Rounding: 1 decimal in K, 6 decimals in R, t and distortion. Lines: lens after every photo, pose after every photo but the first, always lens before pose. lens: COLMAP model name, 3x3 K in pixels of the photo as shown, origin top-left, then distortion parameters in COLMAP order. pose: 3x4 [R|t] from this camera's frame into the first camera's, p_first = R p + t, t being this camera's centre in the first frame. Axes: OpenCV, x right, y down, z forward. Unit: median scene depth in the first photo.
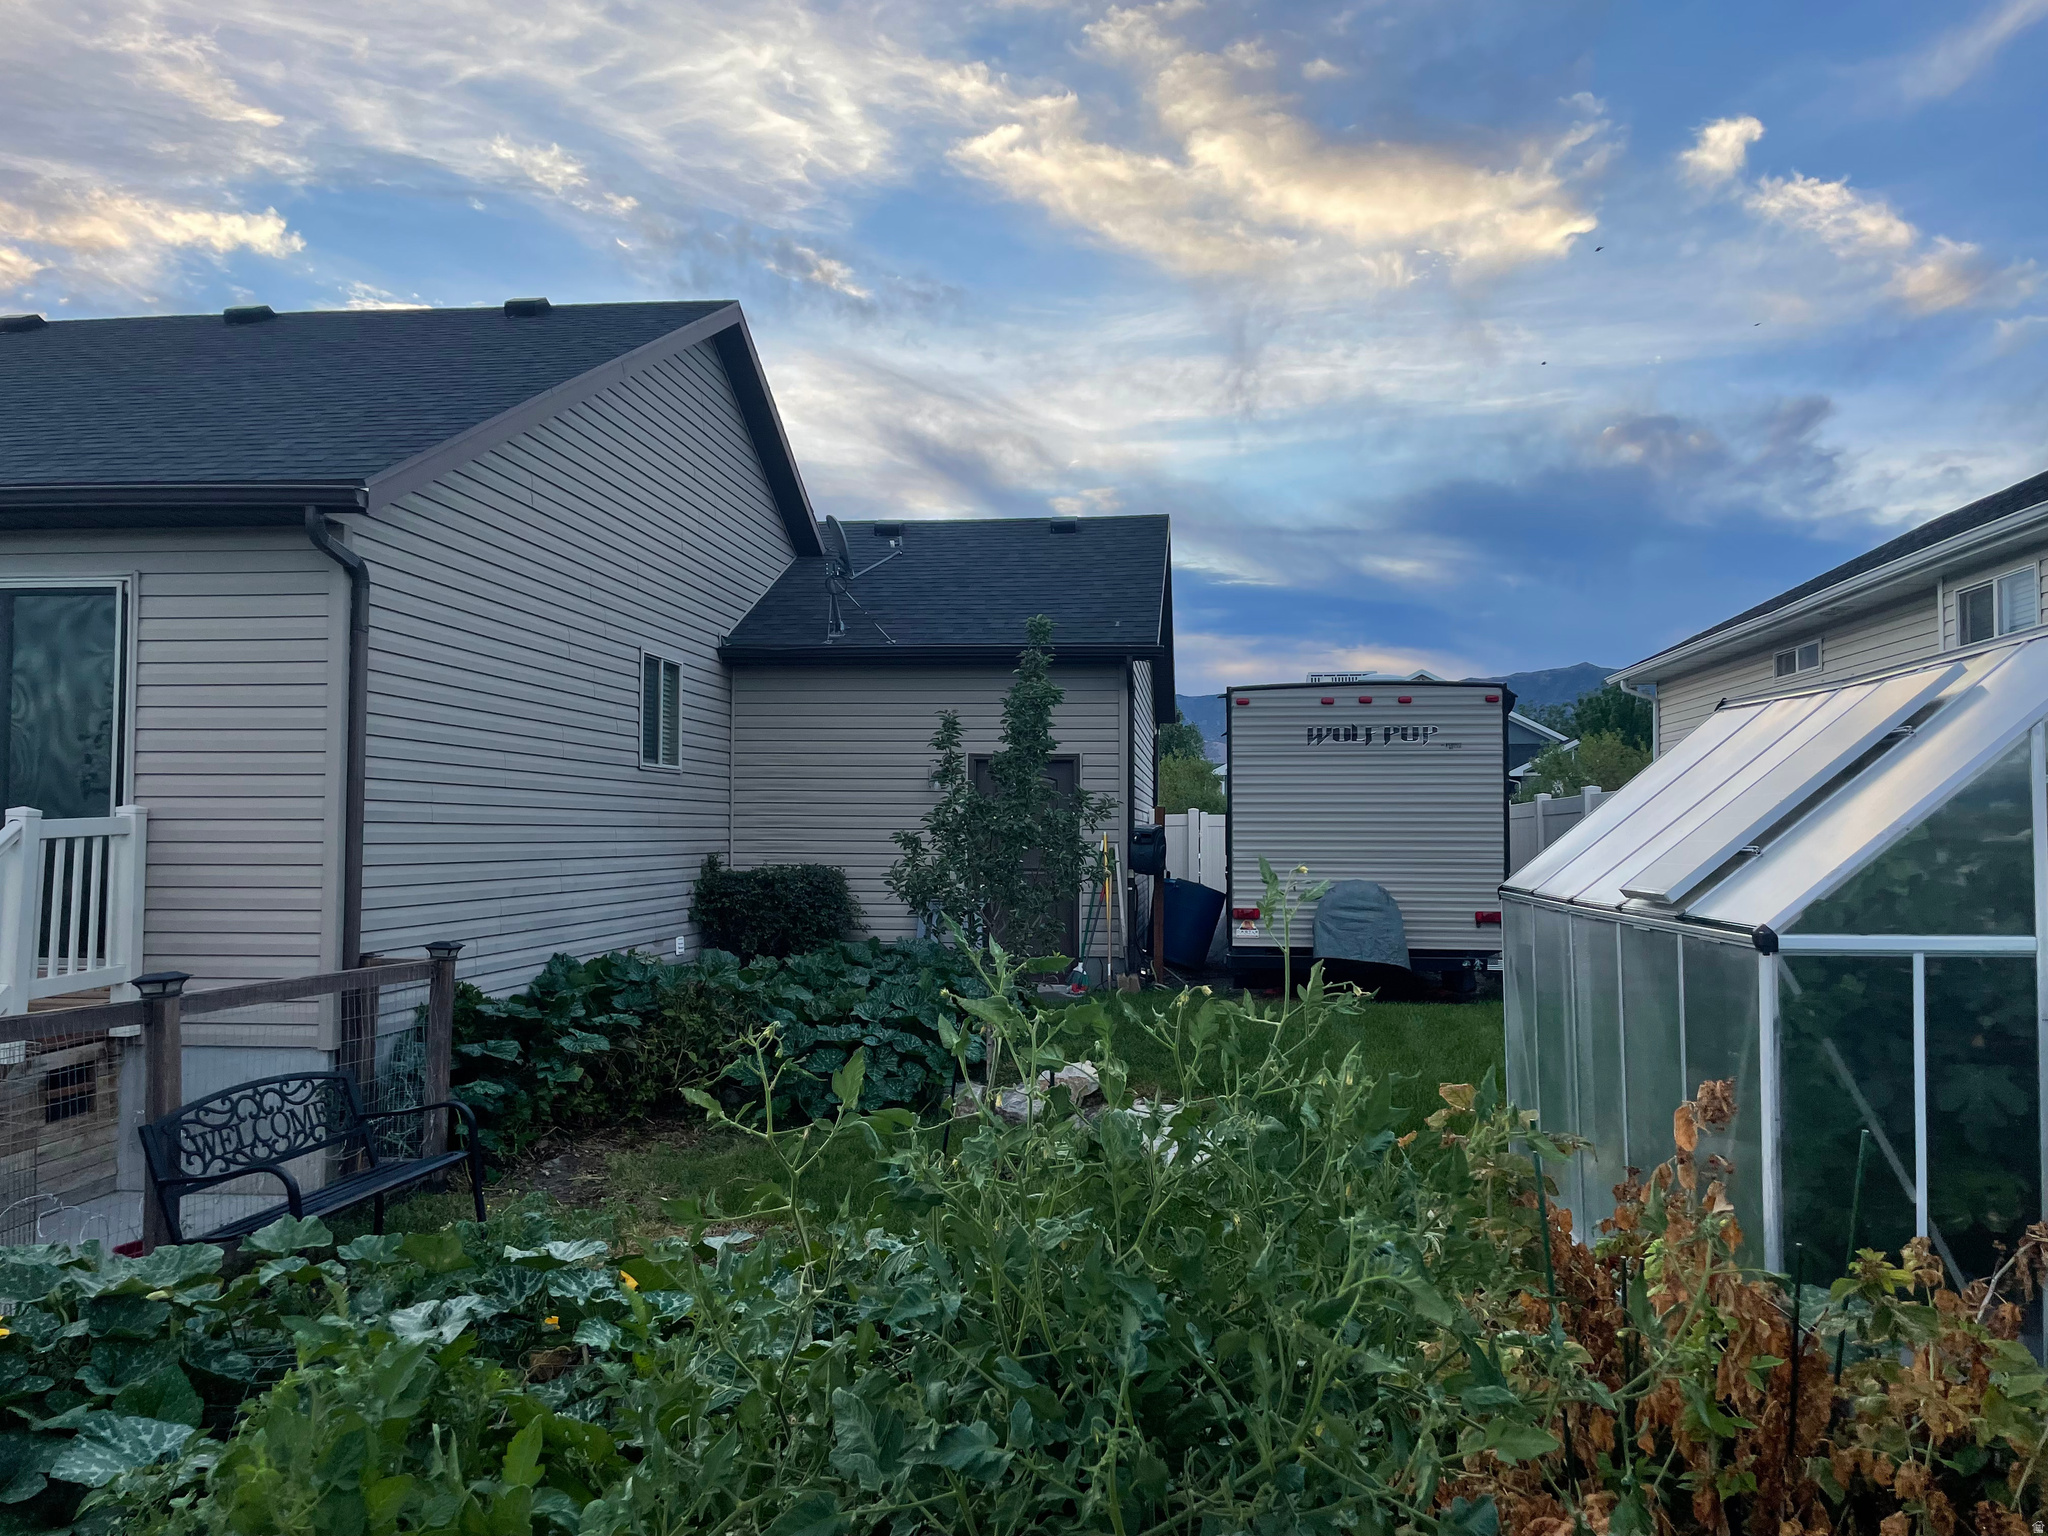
lens RADIAL K [[1547.2, 0, 1023.9], [0, 1547.2, 748.6], [0, 0, 1]] dist [0.115832, -0.126762]
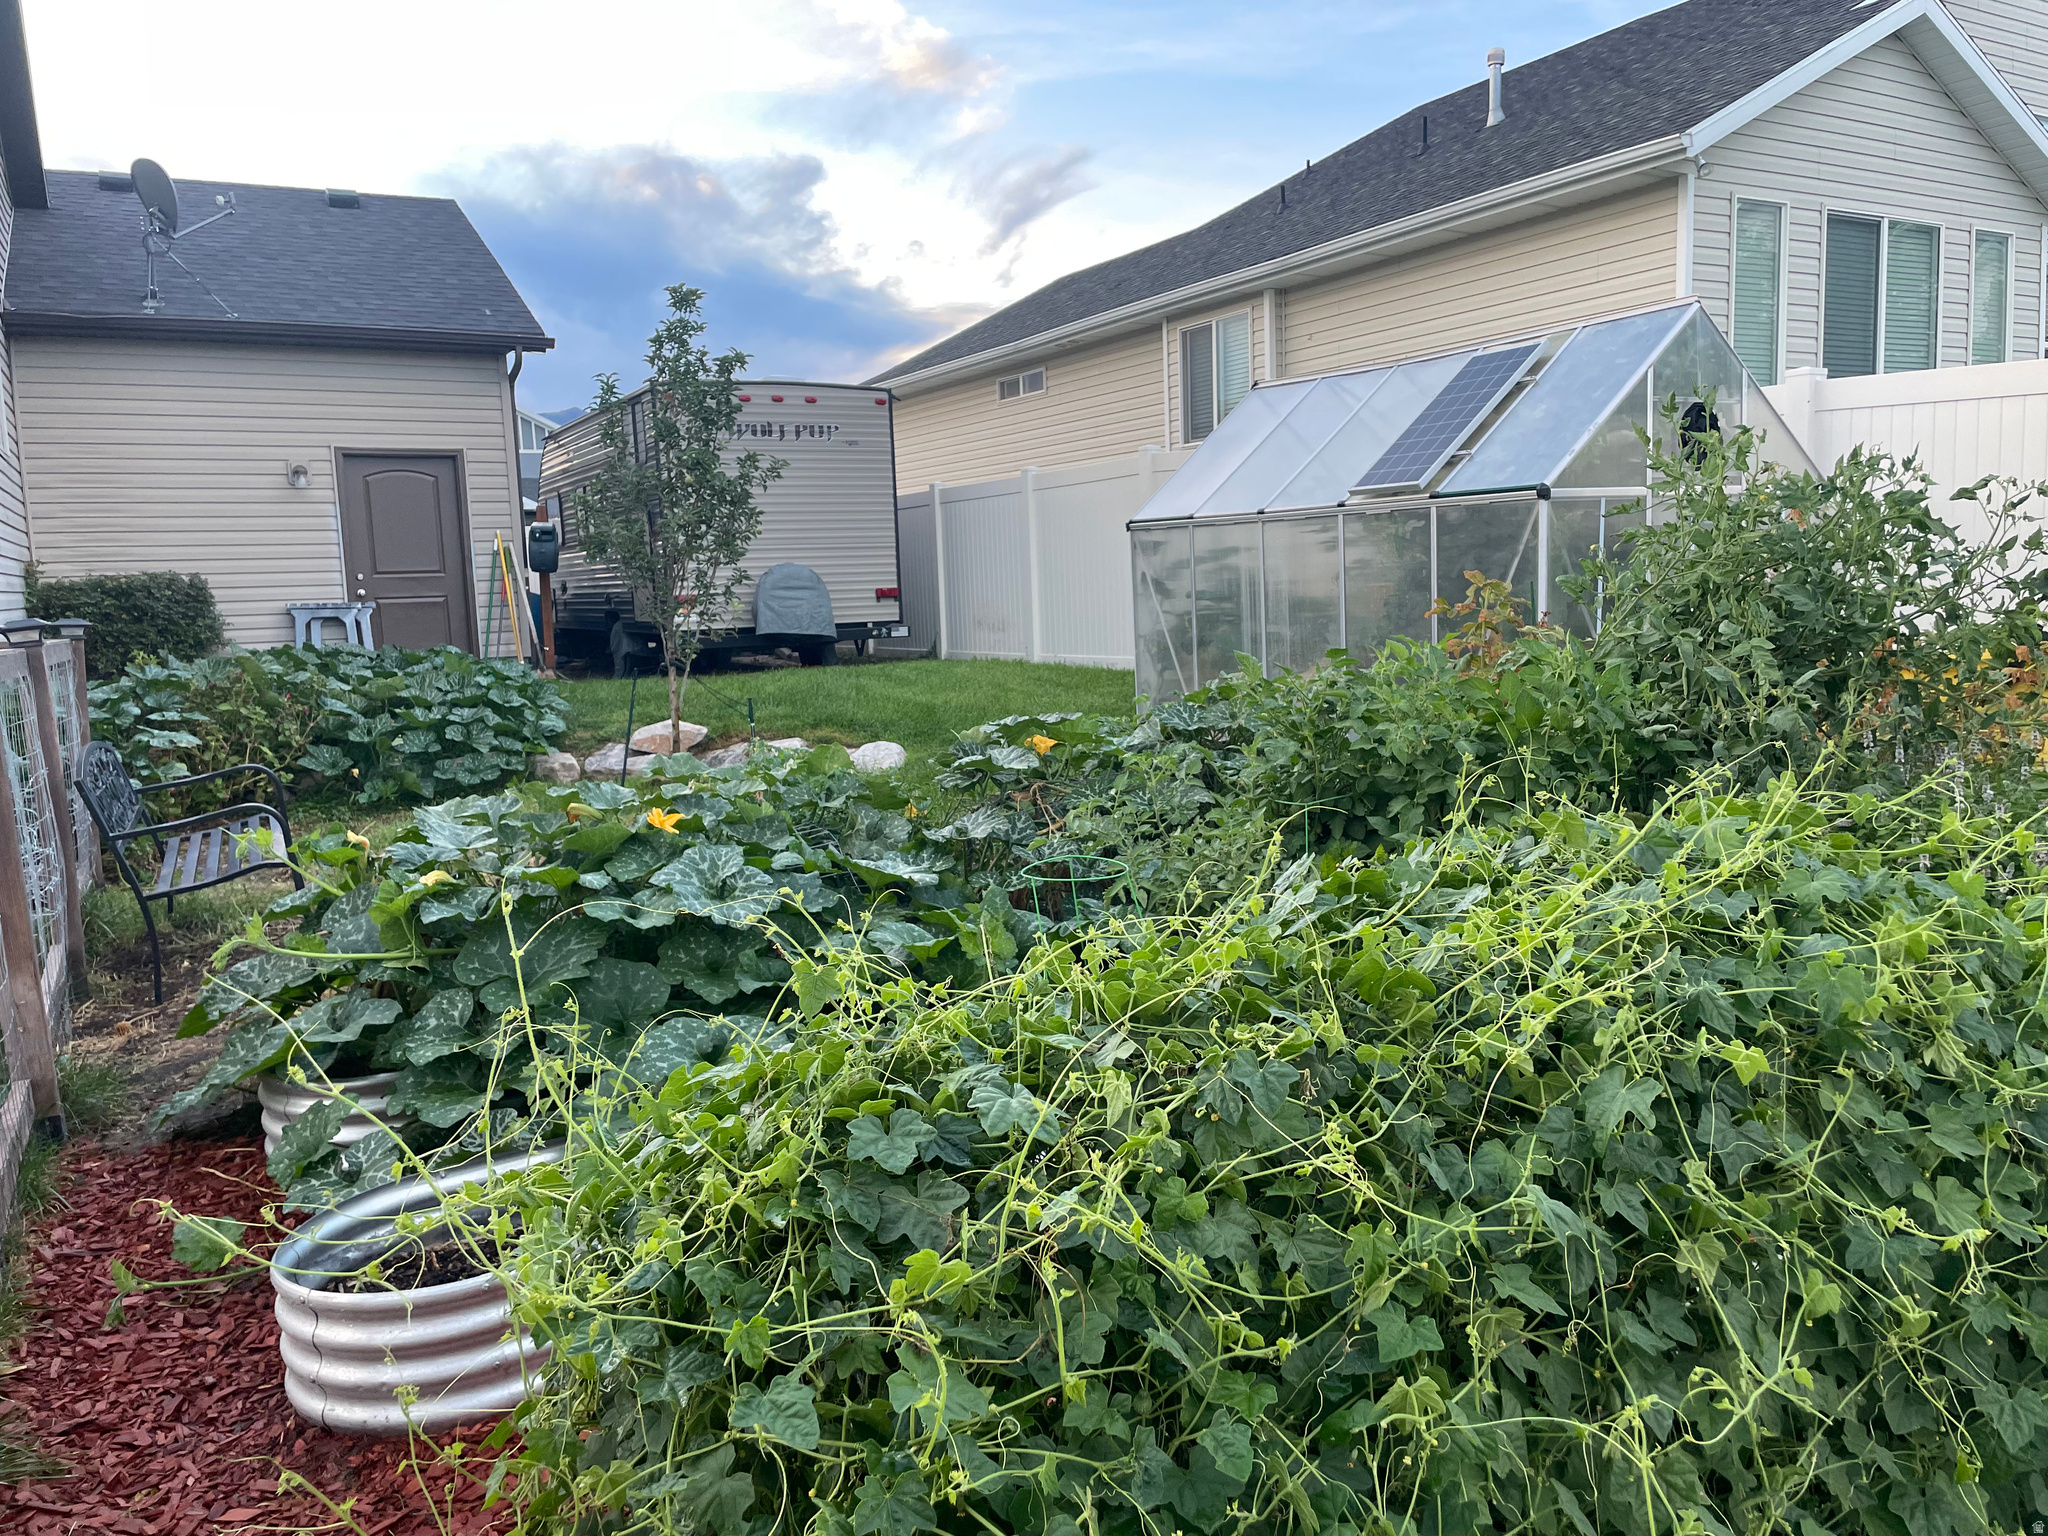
lens RADIAL K [[1580.0, 0, 1024.0], [0, 1580.0, 768.0], [0, 0, 1]] dist [0.105622, -0.183954]
pose [[0.803271, -0.101647, 0.586876, -0.285186], [0.003911, 0.986209, 0.165458, 0.035584], [-0.595601, -0.130613, 0.792590, -0.020340]]
